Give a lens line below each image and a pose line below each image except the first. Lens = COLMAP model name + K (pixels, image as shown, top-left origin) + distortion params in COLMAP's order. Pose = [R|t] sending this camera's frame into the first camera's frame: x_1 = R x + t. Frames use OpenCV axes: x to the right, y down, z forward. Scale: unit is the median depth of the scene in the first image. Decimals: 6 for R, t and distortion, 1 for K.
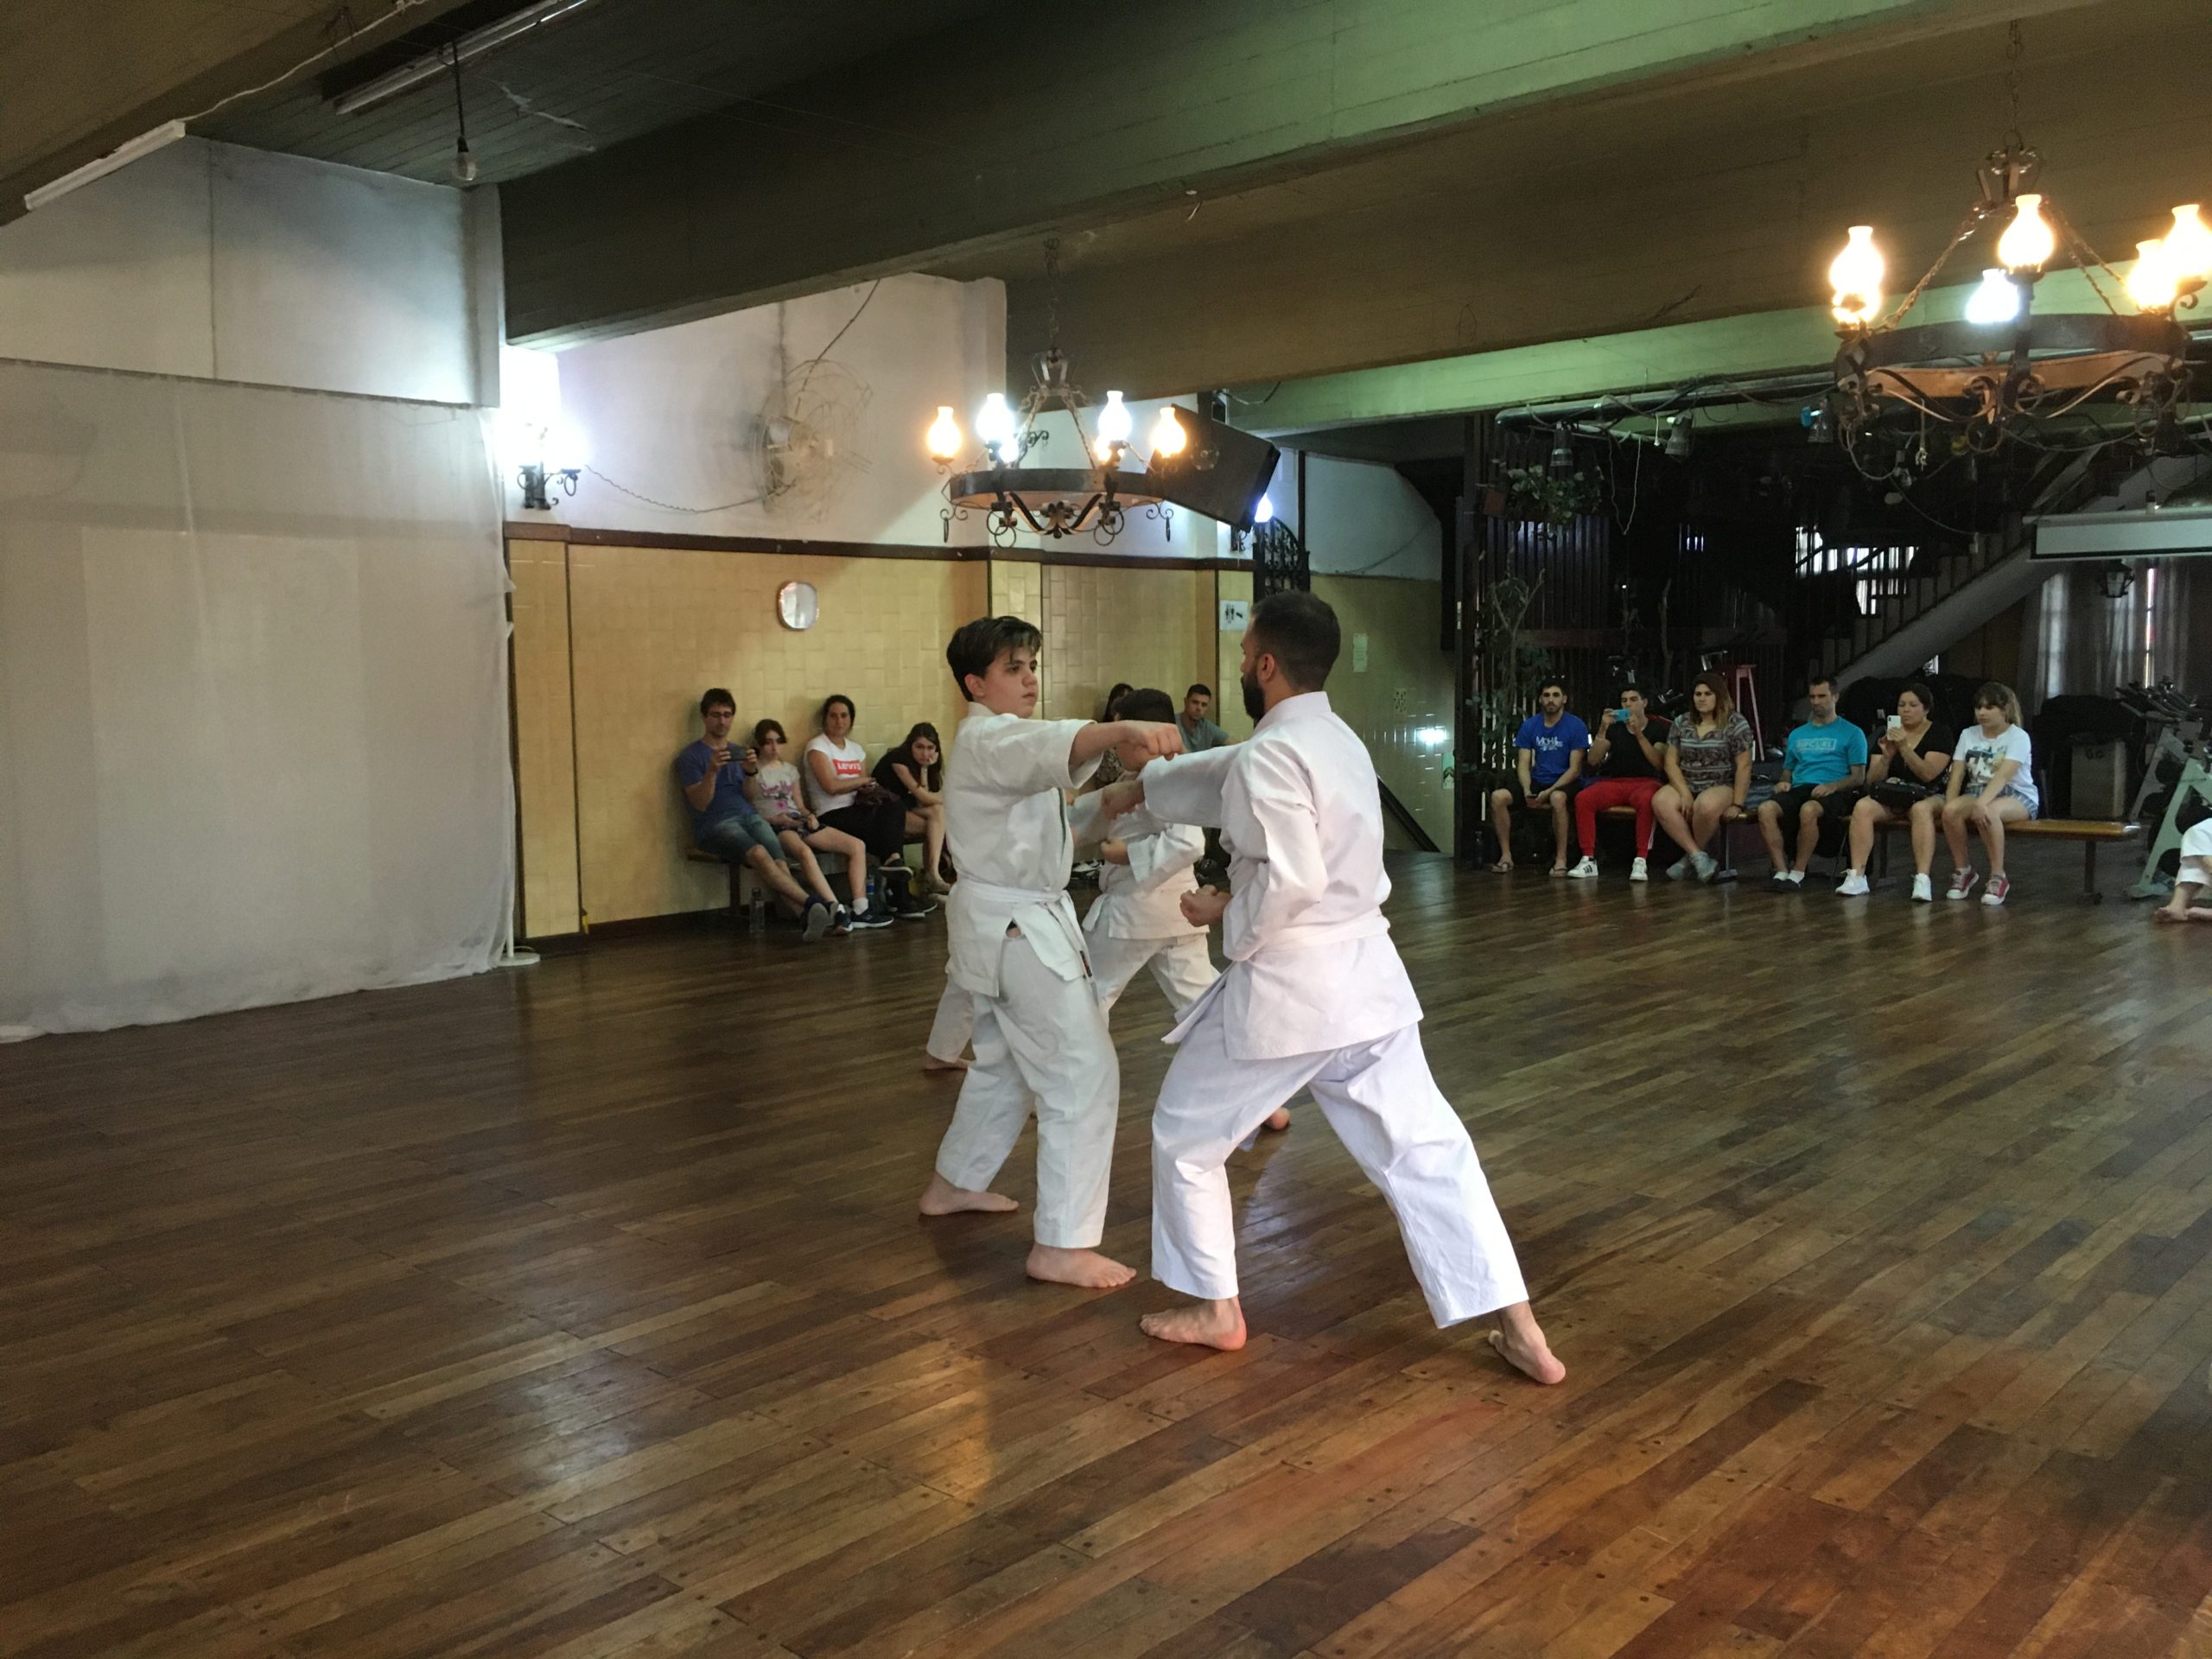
lens RADIAL K [[1910.6, 0, 1100.9], [0, 1910.6, 827.5], [0, 0, 1]] dist [0.074431, -0.100422]
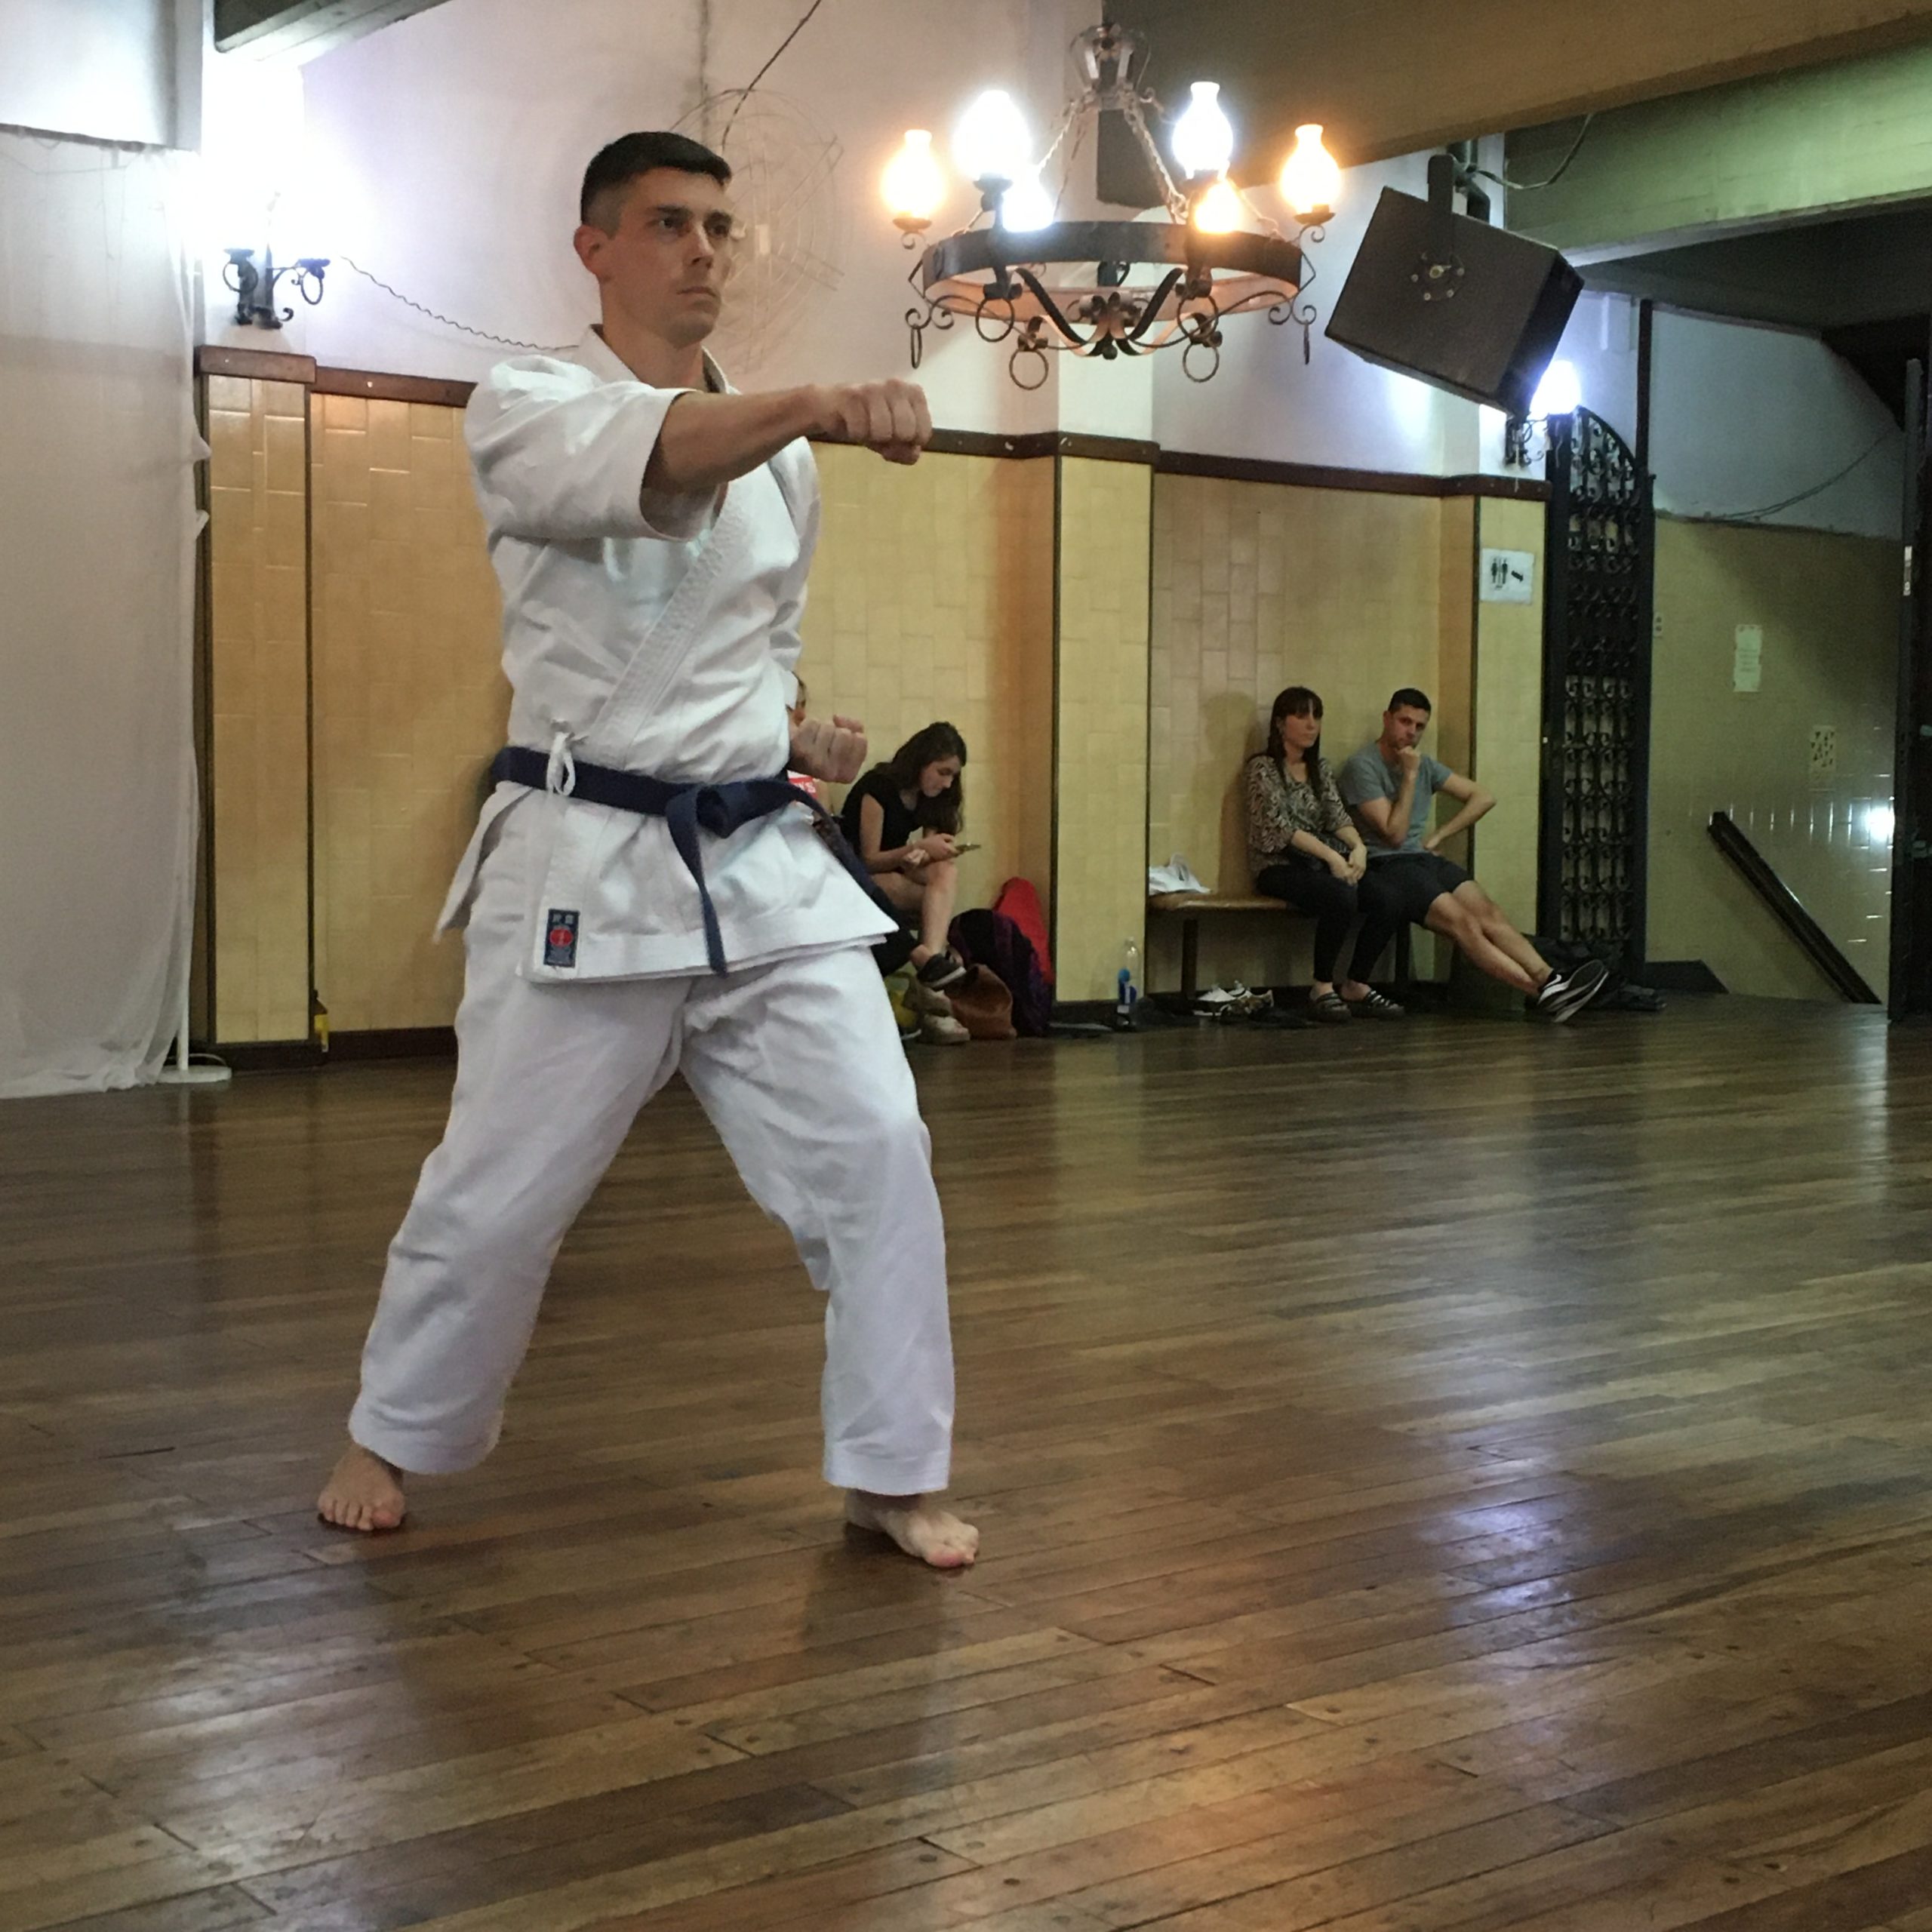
lens RADIAL K [[3044.1, 0, 960.6], [0, 3044.1, 966.9], [0, 0, 1]] dist [0.055540, 0.000000]
pose [[0.986793, 0.028656, -0.159434, 0.078666], [-0.033384, 0.999076, -0.027058, 0.051010], [0.158511, 0.032023, 0.986838, 0.098237]]
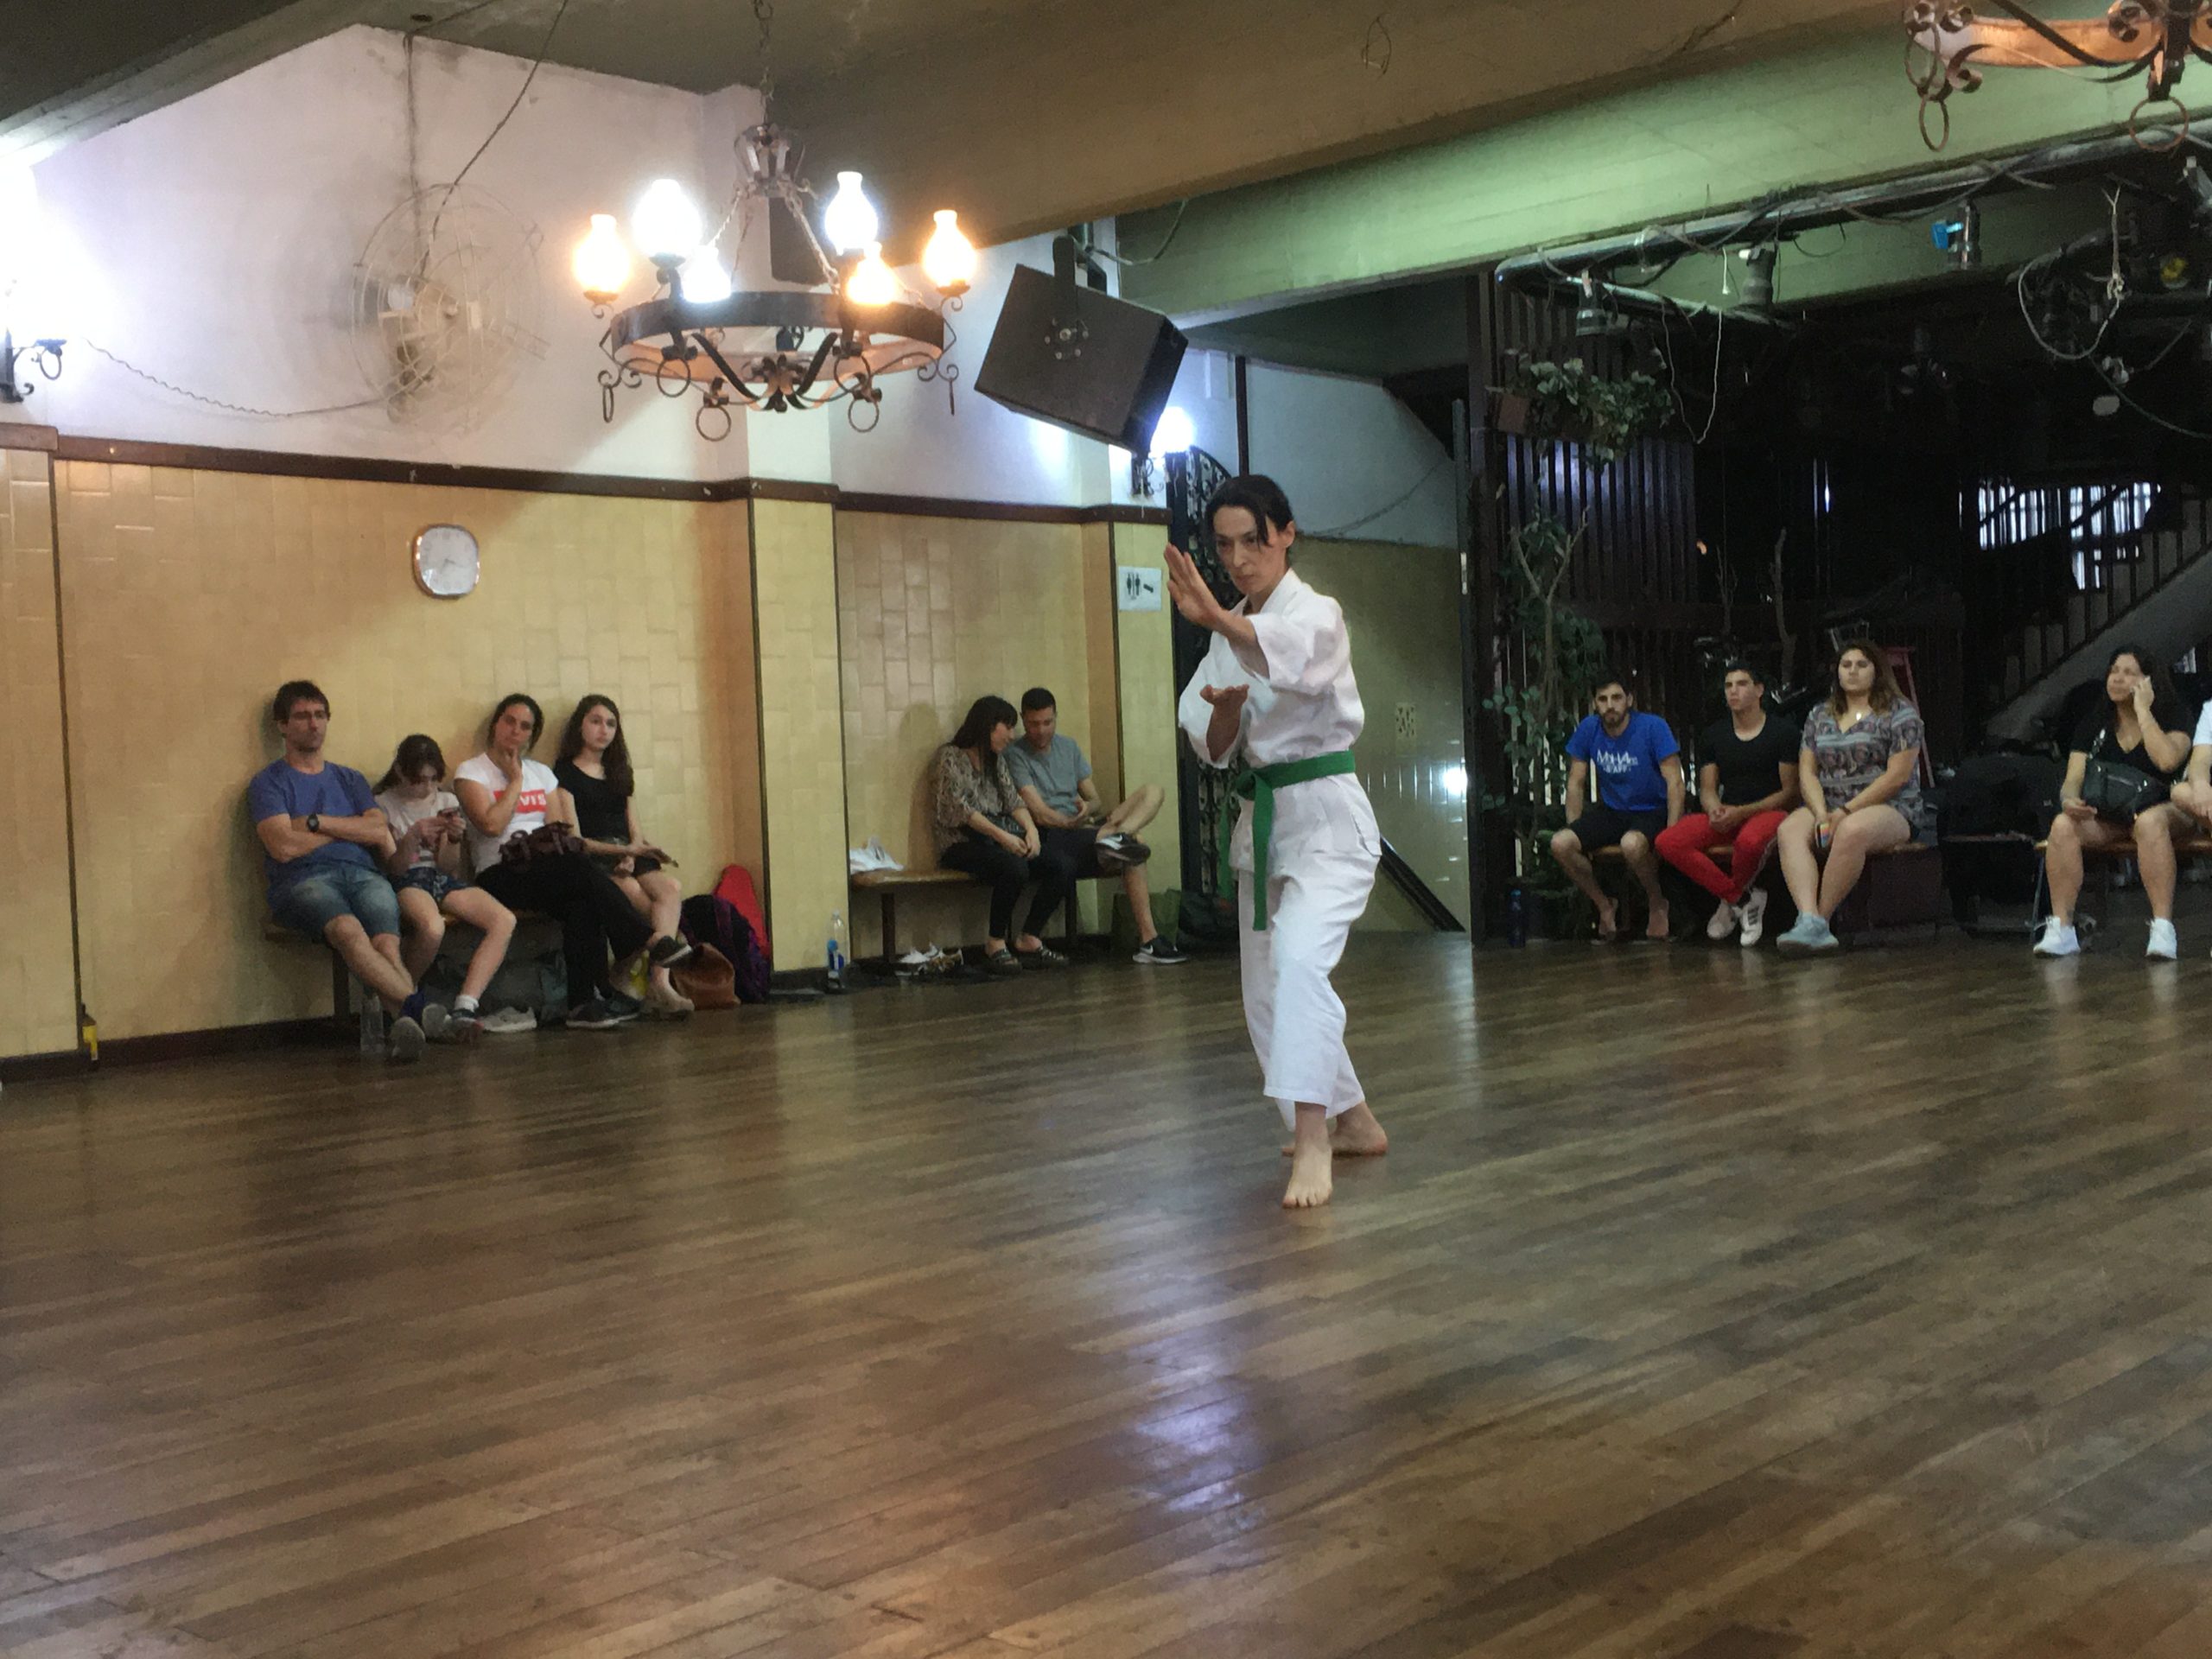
lens RADIAL K [[2578.3, 0, 1105.9], [0, 2578.3, 822.0], [0, 0, 1]] dist [0.061323, 0.000000]
pose [[0.999595, -0.028243, -0.003506, 0.080281], [0.027938, 0.997279, -0.068220, 0.047502], [0.005424, 0.068095, 0.997664, 0.122603]]
